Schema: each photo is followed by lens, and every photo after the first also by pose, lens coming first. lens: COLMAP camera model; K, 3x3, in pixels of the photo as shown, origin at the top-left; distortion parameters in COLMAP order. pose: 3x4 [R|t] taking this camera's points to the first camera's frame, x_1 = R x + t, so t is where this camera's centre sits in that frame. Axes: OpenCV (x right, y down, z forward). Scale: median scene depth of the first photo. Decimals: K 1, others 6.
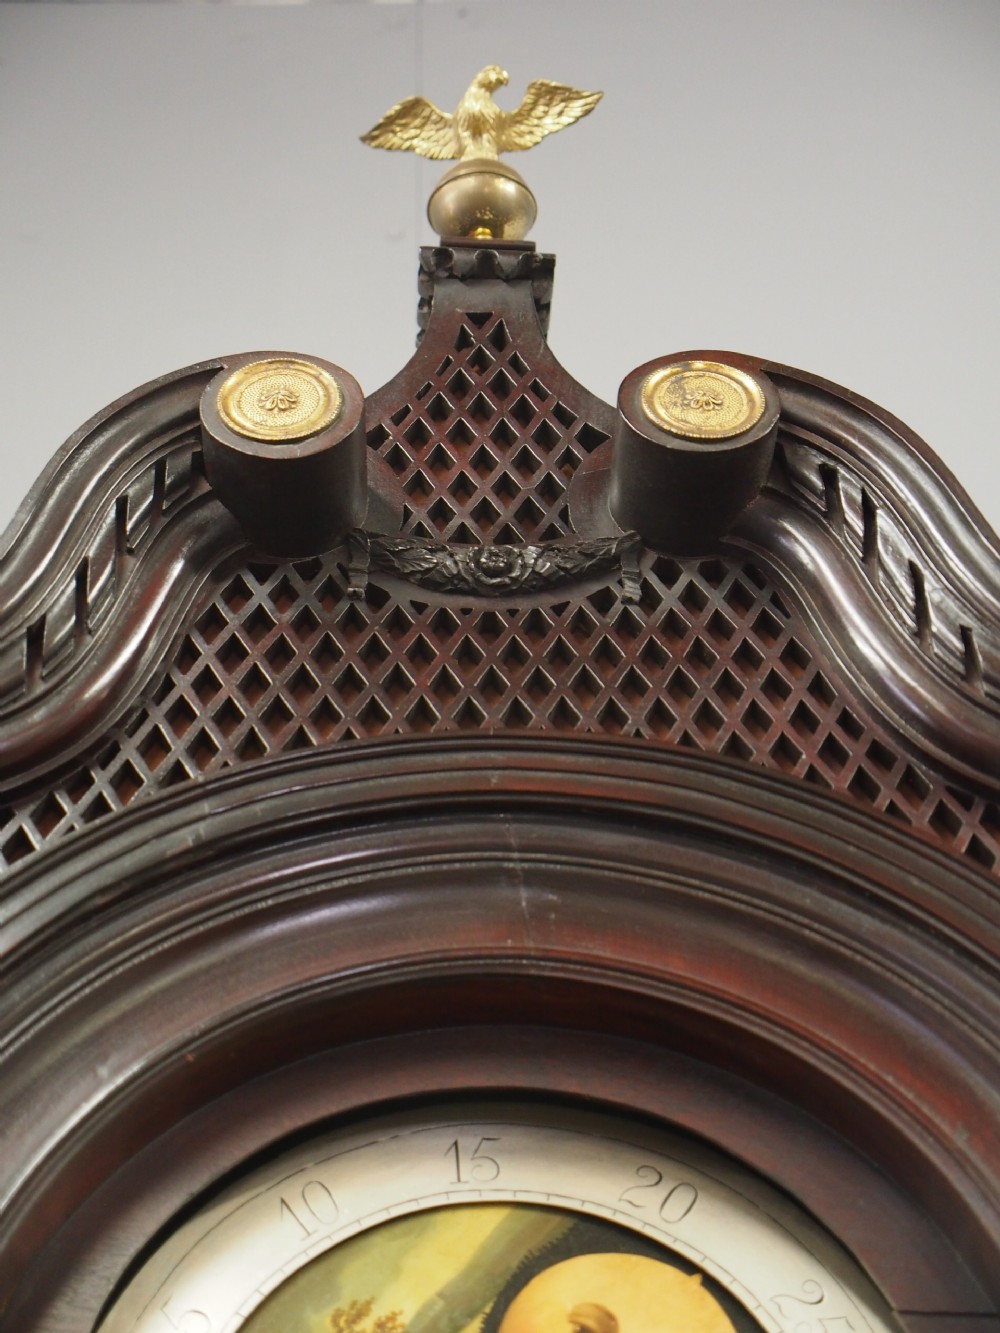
lens RADIAL K [[2654.1, 0, 497.7], [0, 2654.1, 667.0], [0, 0, 1]] dist [0.111523, 0.000000]
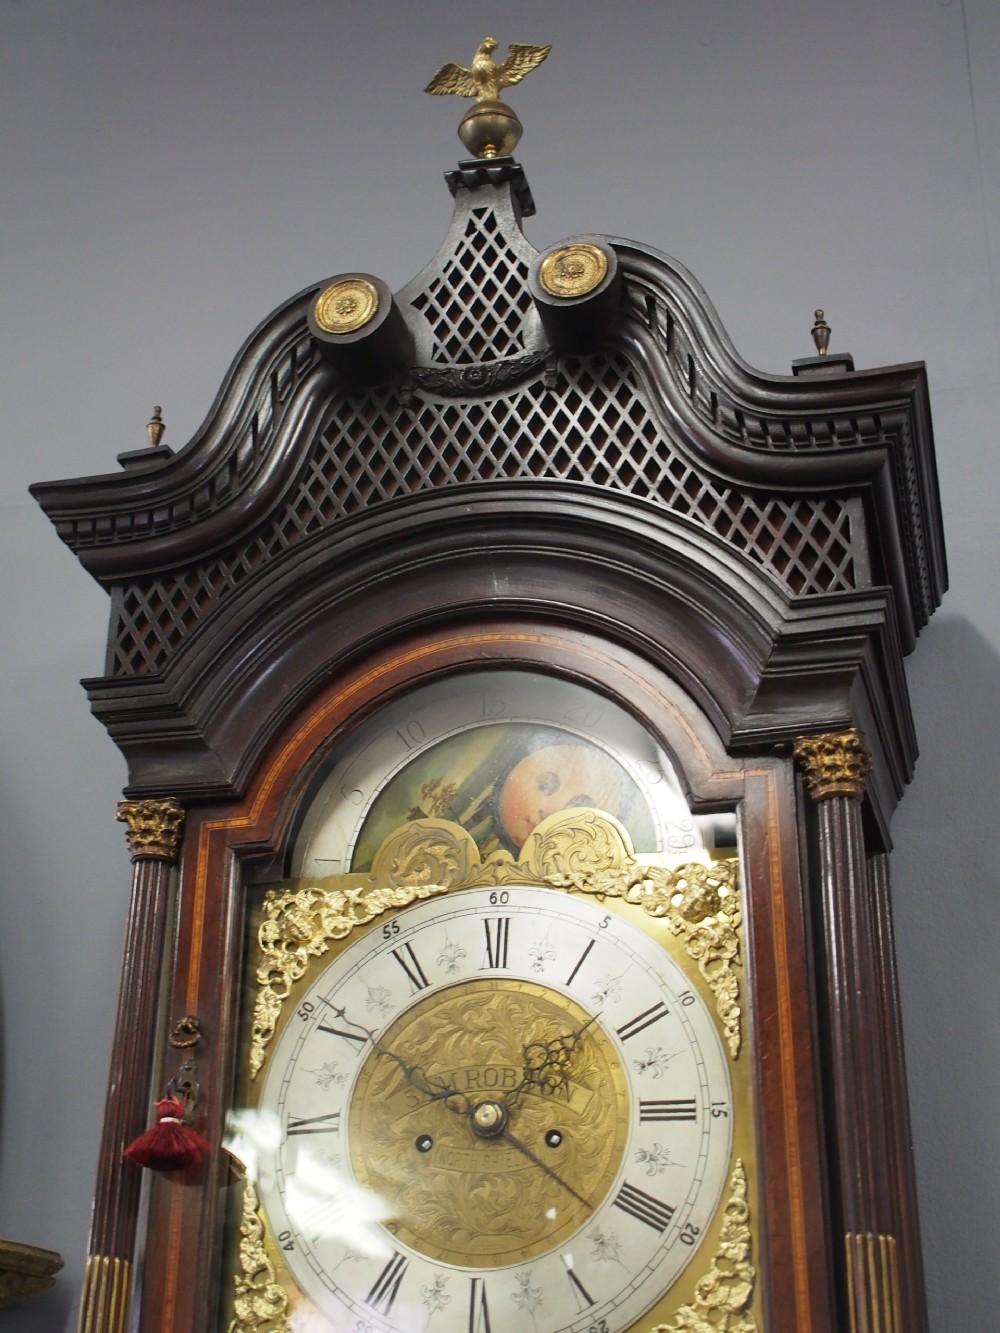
lens RADIAL K [[1965.3, 0, 506.1], [0, 1965.3, 677.9], [0, 0, 1]] dist [-0.012242, 0.000000]
pose [[0.960403, -0.090503, -0.263507, 0.371338], [0.157752, 0.956206, 0.246546, -0.178724], [0.229654, -0.278352, 0.932619, -0.319853]]
